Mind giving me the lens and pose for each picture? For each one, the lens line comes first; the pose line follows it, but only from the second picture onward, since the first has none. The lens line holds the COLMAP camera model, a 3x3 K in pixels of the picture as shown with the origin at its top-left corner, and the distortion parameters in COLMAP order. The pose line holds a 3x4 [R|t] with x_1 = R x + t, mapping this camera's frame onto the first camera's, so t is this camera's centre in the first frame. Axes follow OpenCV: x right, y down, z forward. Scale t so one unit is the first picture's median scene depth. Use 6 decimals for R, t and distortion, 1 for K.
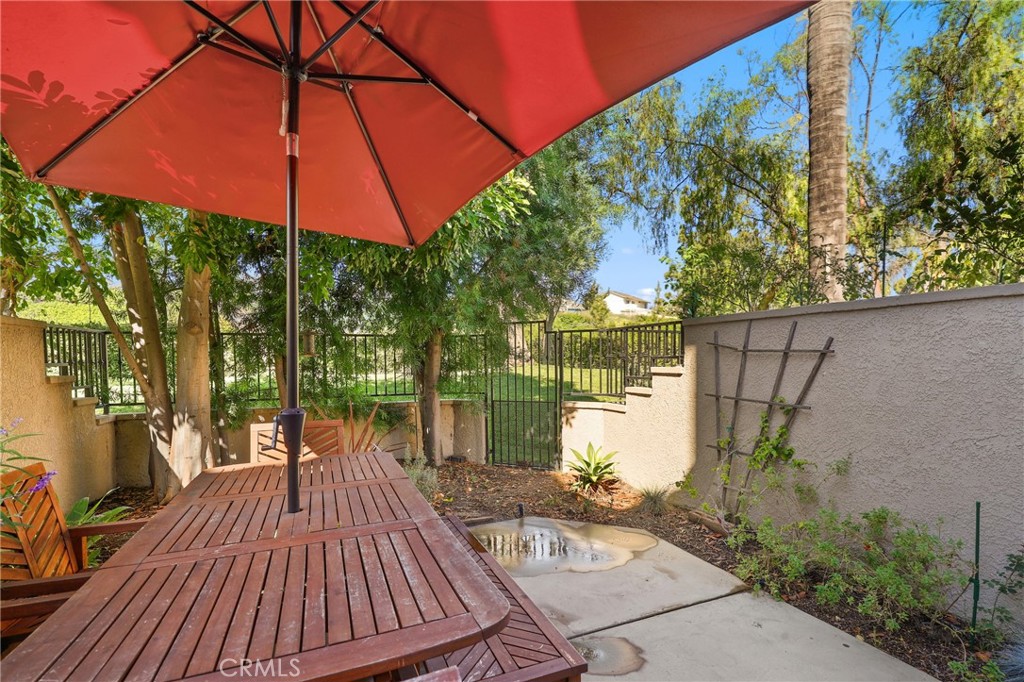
lens RADIAL K [[462.1, 0, 511.6], [0, 462.1, 373.1], [0, 0, 1]] dist [0.000247, -0.000043]
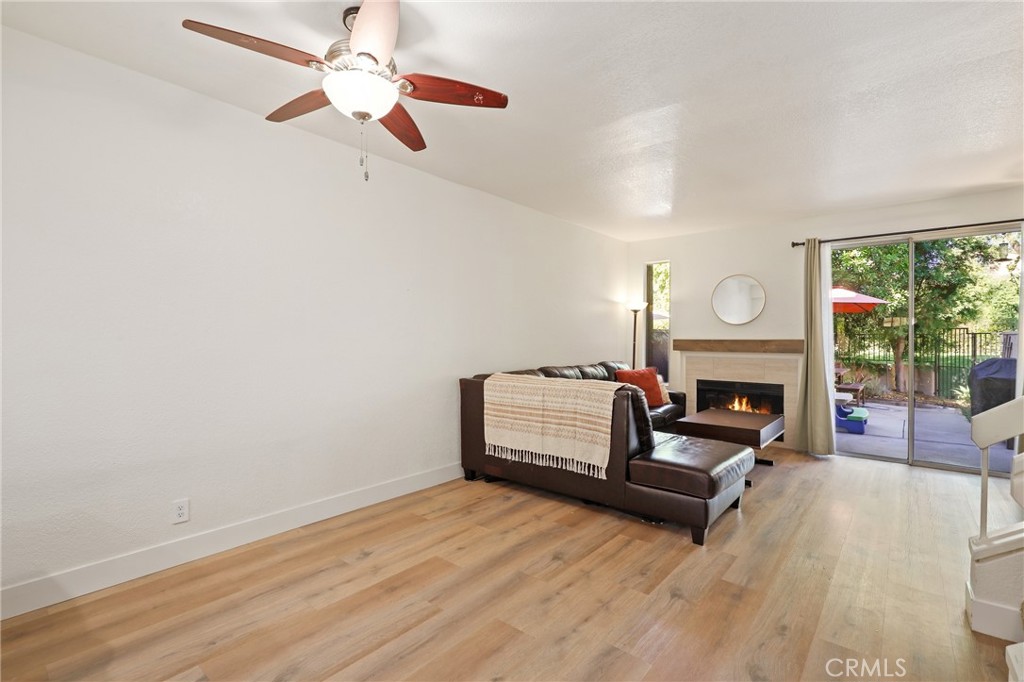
lens RADIAL K [[464.2, 0, 512.0], [0, 464.2, 341.0], [0, 0, 1]] dist [-0.005363, -0.000660]
pose [[0.452525, 0.012049, -0.891670, 1.127741], [-0.039021, 0.999219, -0.006301, 0.041140], [0.890898, 0.037645, 0.452642, -1.980539]]
